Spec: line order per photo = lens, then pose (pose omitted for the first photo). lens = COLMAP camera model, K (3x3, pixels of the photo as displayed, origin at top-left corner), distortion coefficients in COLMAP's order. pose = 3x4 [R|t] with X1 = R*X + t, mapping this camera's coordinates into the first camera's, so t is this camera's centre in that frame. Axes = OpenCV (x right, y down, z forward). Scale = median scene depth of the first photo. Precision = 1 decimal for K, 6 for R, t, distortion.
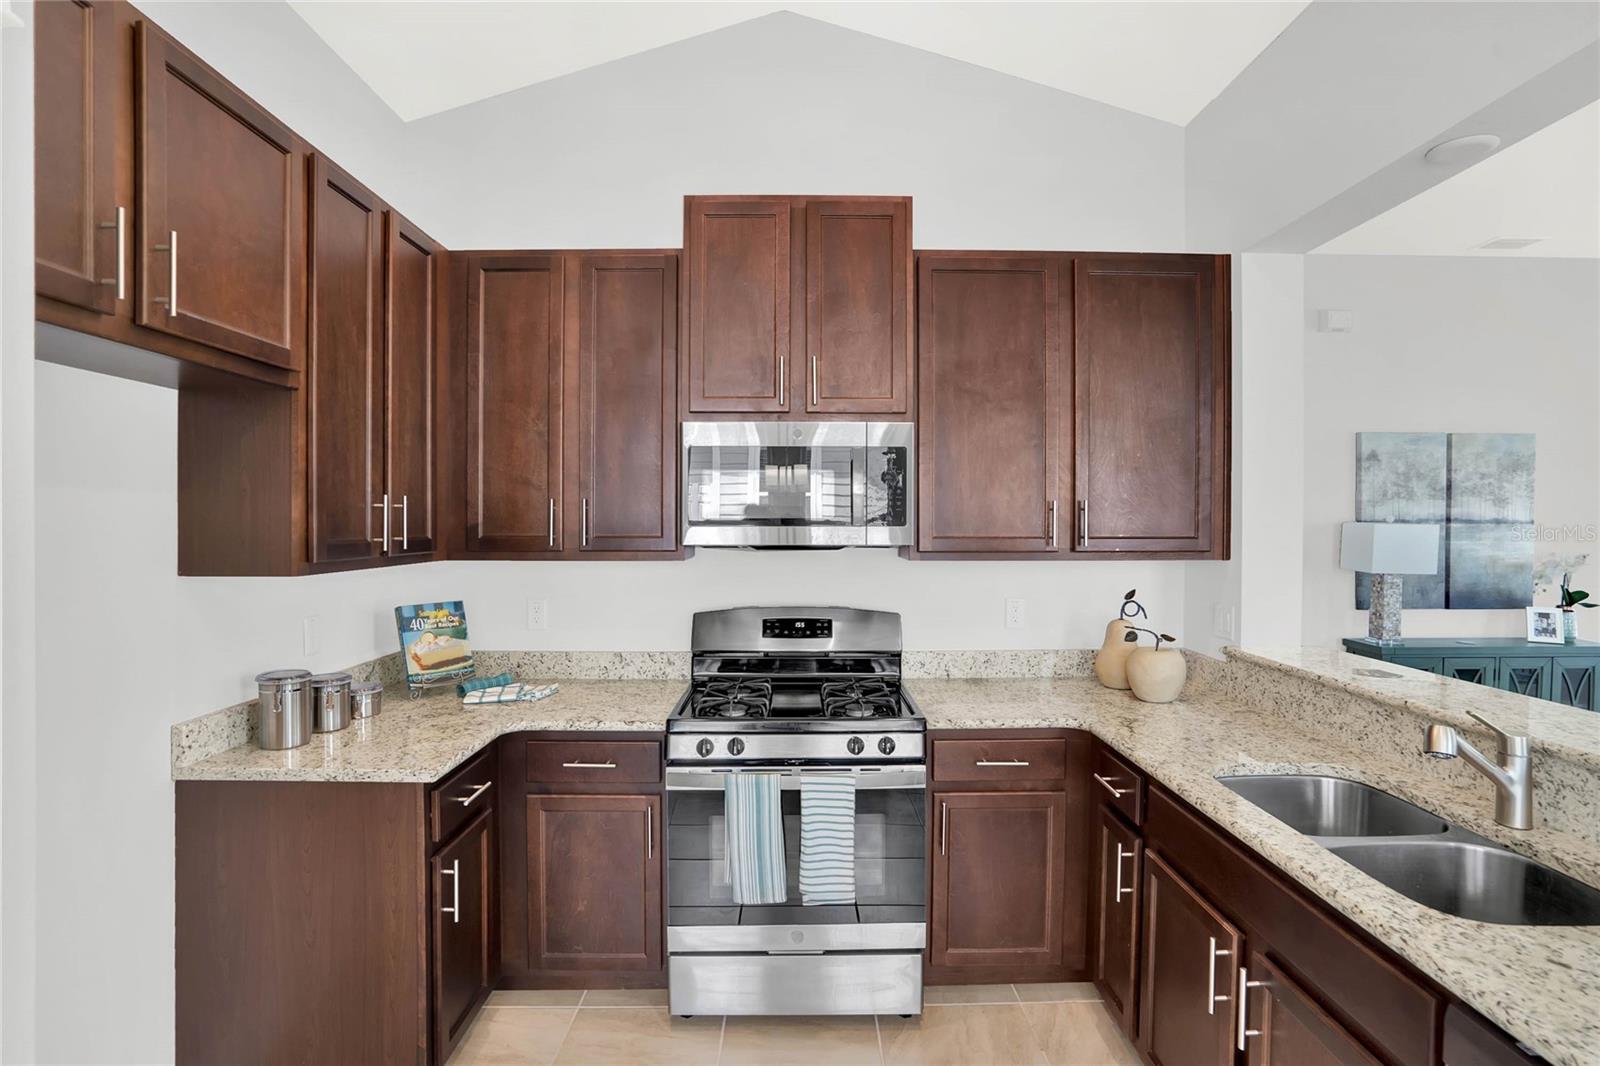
lens RADIAL K [[760.0, 0, 807.4], [0, 760.0, 531.8], [0, 0, 1]] dist [-0.061242, 0.019241]
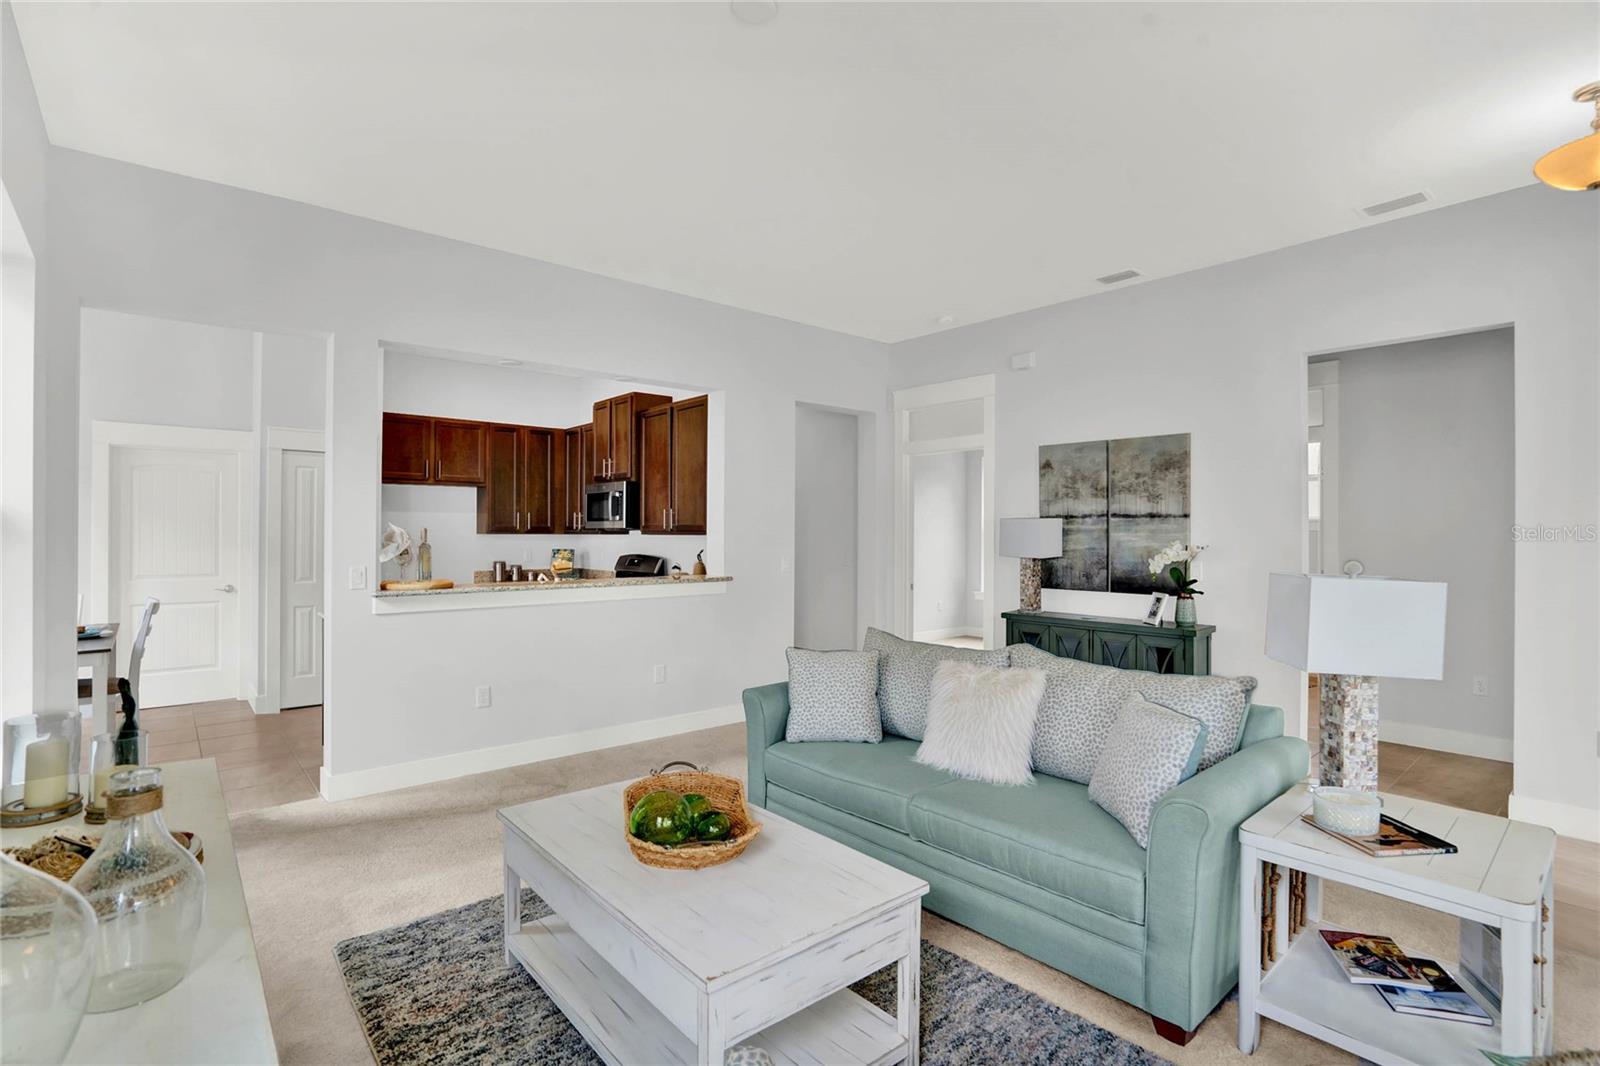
lens RADIAL K [[775.4, 0, 800.0], [0, 775.4, 533.0], [0, 0, 1]] dist [-0.056546, 0.031248]
pose [[0.647863, 0.002164, -0.761754, 2.481296], [-0.012003, 0.999901, -0.007368, 0.045142], [0.761663, 0.013917, 0.647824, -0.266014]]
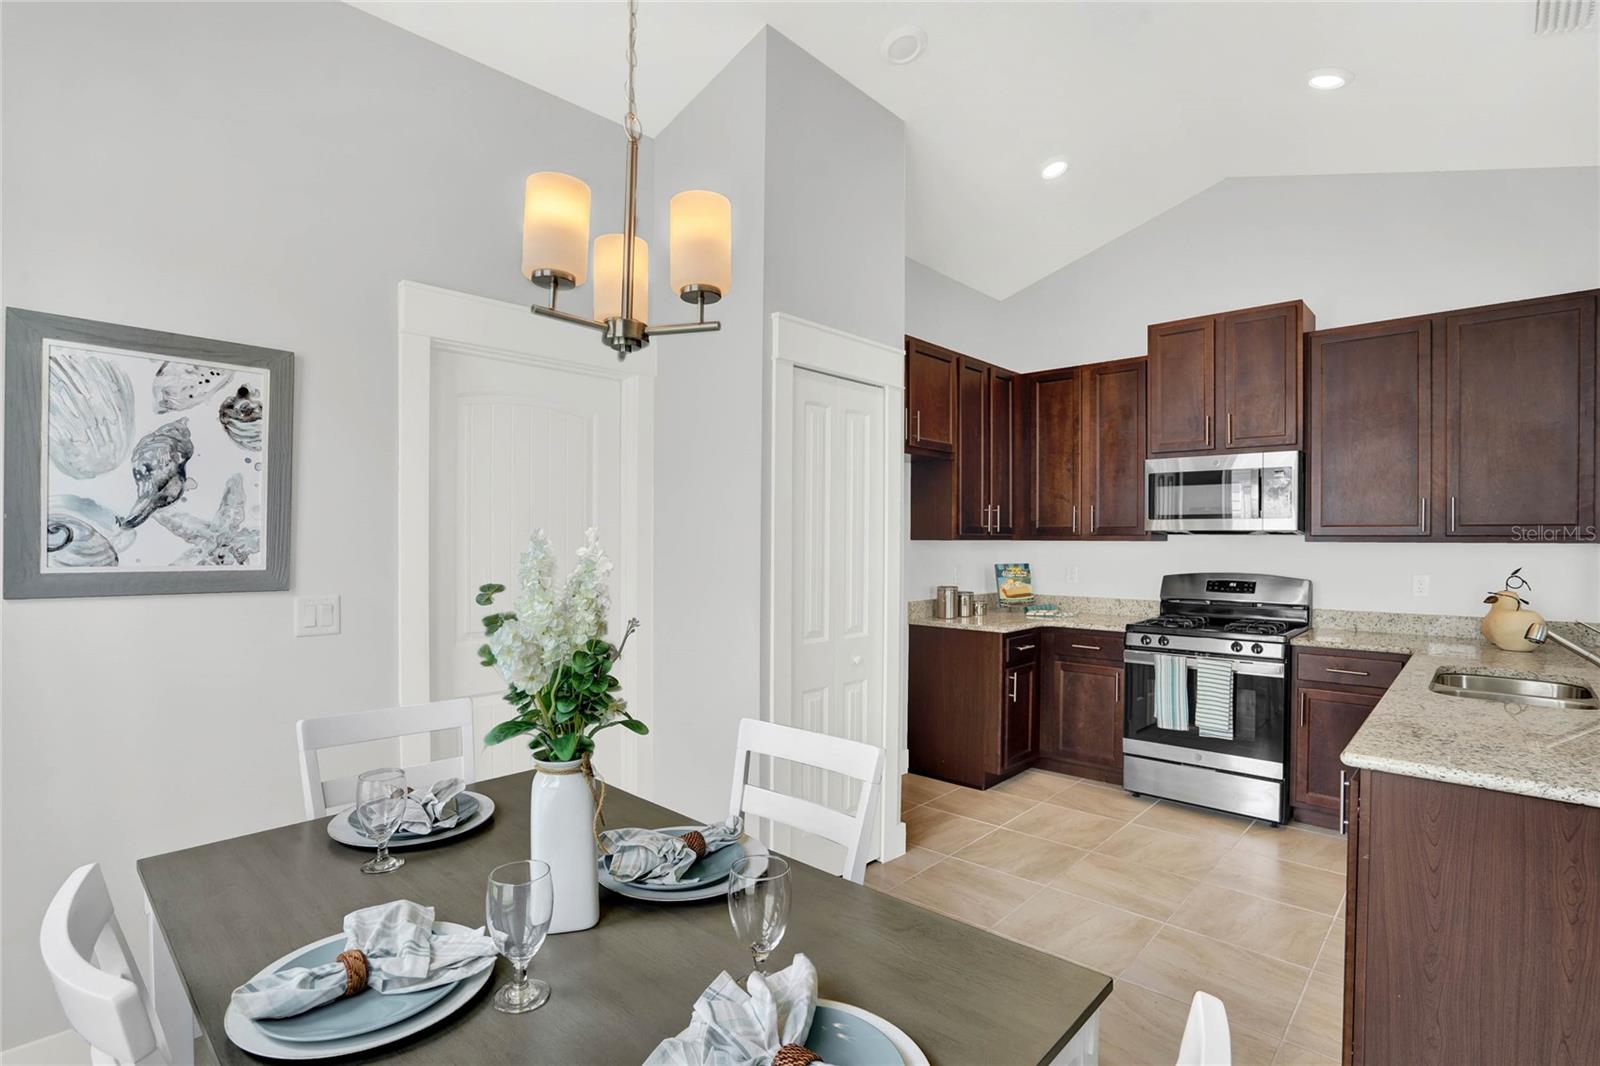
lens RADIAL K [[763.8, 0, 805.4], [0, 763.8, 542.1], [0, 0, 1]] dist [-0.056648, 0.019893]
pose [[0.722744, 0.006195, -0.691088, 0.447634], [-0.010926, 0.999937, -0.002462, 0.053755], [0.691030, 0.009330, 0.722766, -0.749495]]
